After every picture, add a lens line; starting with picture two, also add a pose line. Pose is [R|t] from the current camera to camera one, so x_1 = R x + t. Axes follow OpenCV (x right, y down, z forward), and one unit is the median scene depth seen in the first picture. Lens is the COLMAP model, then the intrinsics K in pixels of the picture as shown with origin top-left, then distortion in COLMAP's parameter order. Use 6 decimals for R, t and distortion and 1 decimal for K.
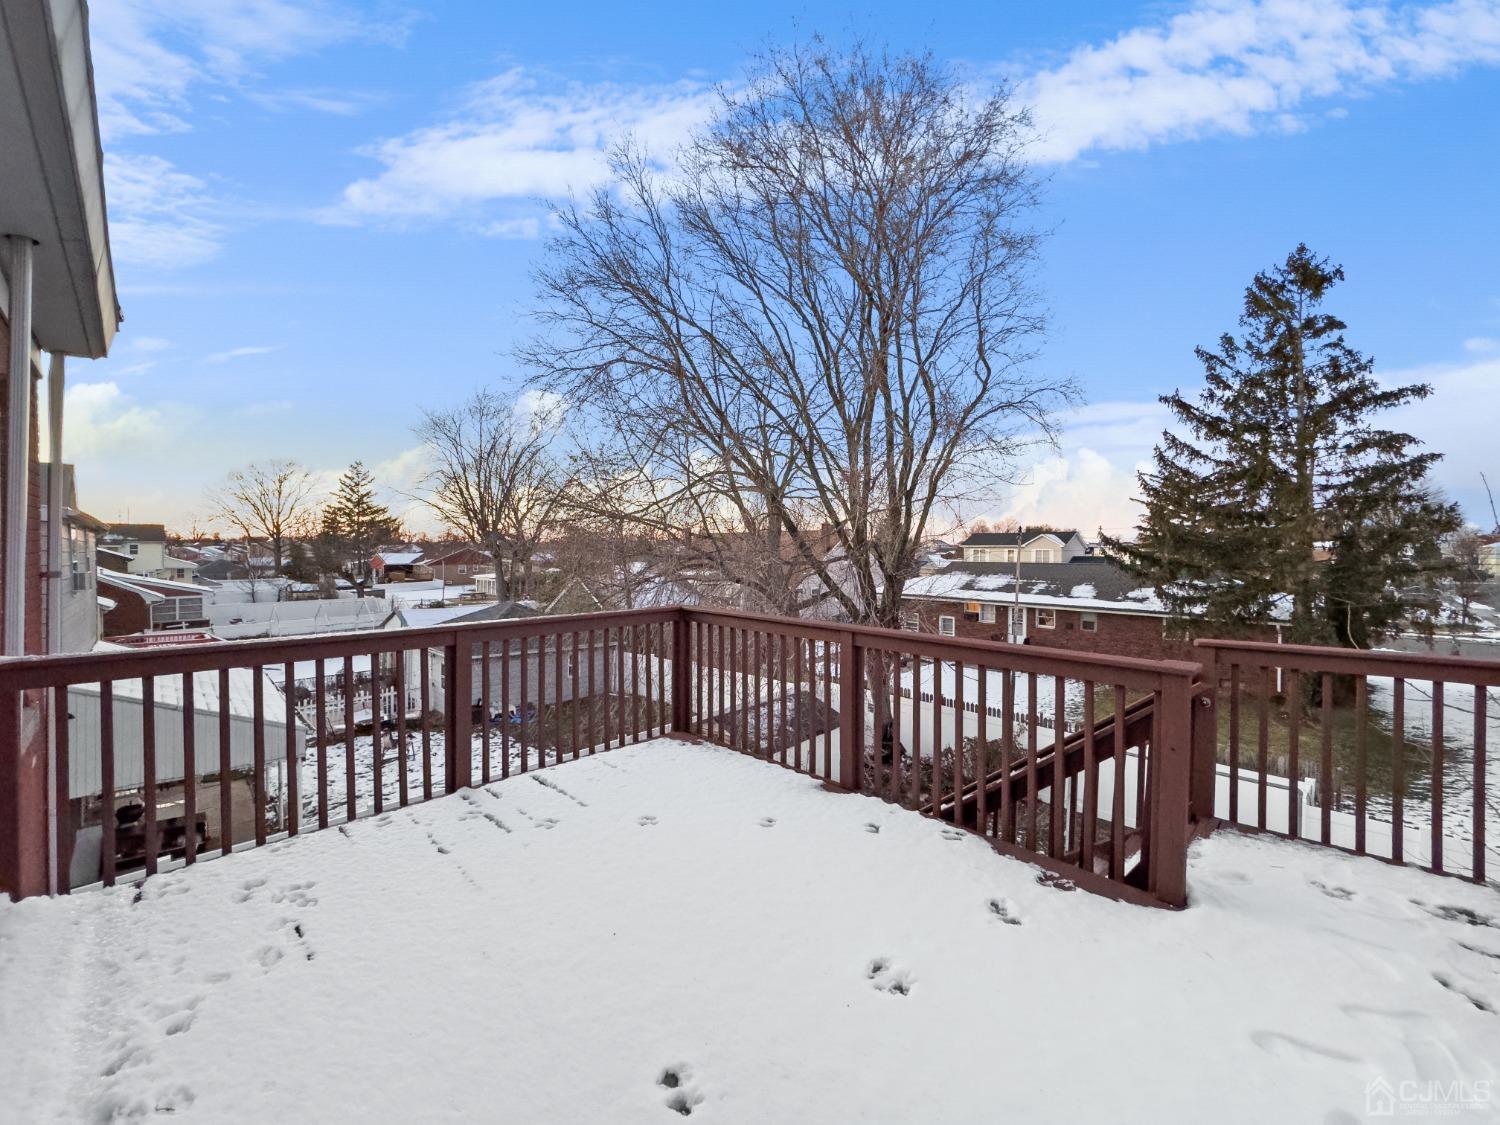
lens RADIAL K [[595.7, 0, 750.0], [0, 595.7, 562.5], [0, 0, 1]] dist [-0.000410, -0.000111]
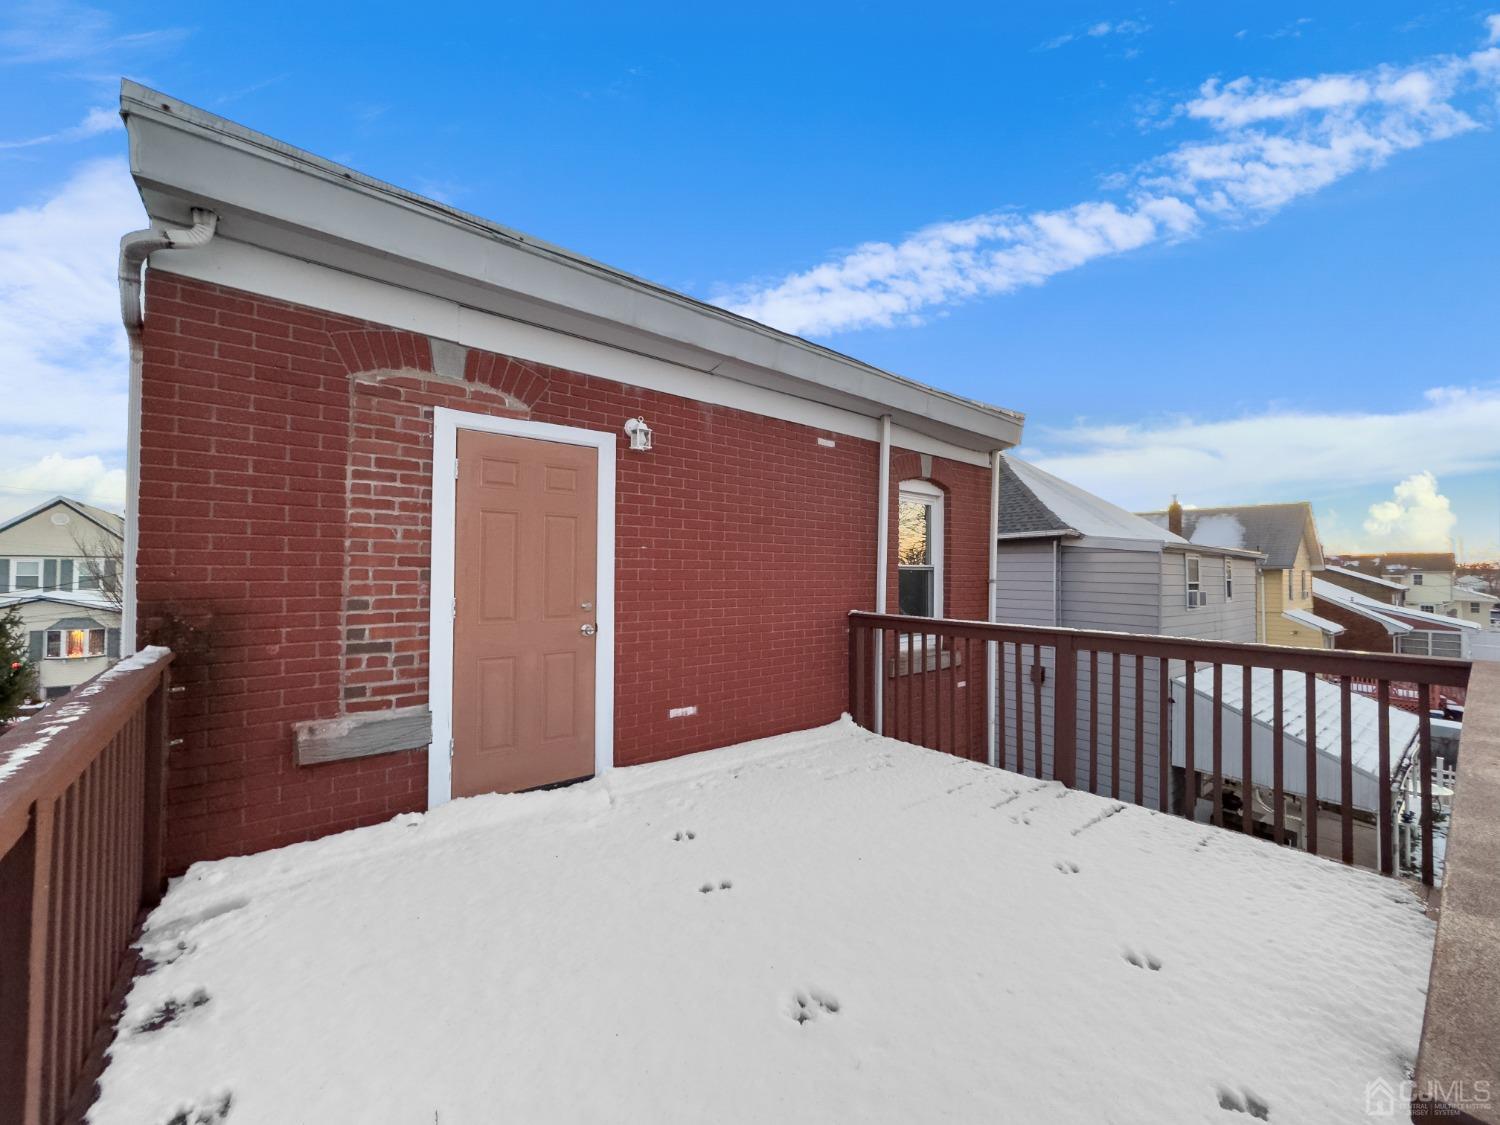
lens RADIAL K [[595.7, 0, 750.0], [0, 595.7, 562.5], [0, 0, 1]] dist [-0.000410, -0.000111]
pose [[-0.120203, -0.022186, -0.992501, 0.222896], [-0.031105, 0.999344, -0.018572, 0.007106], [0.992262, 0.028640, -0.120814, 0.191154]]
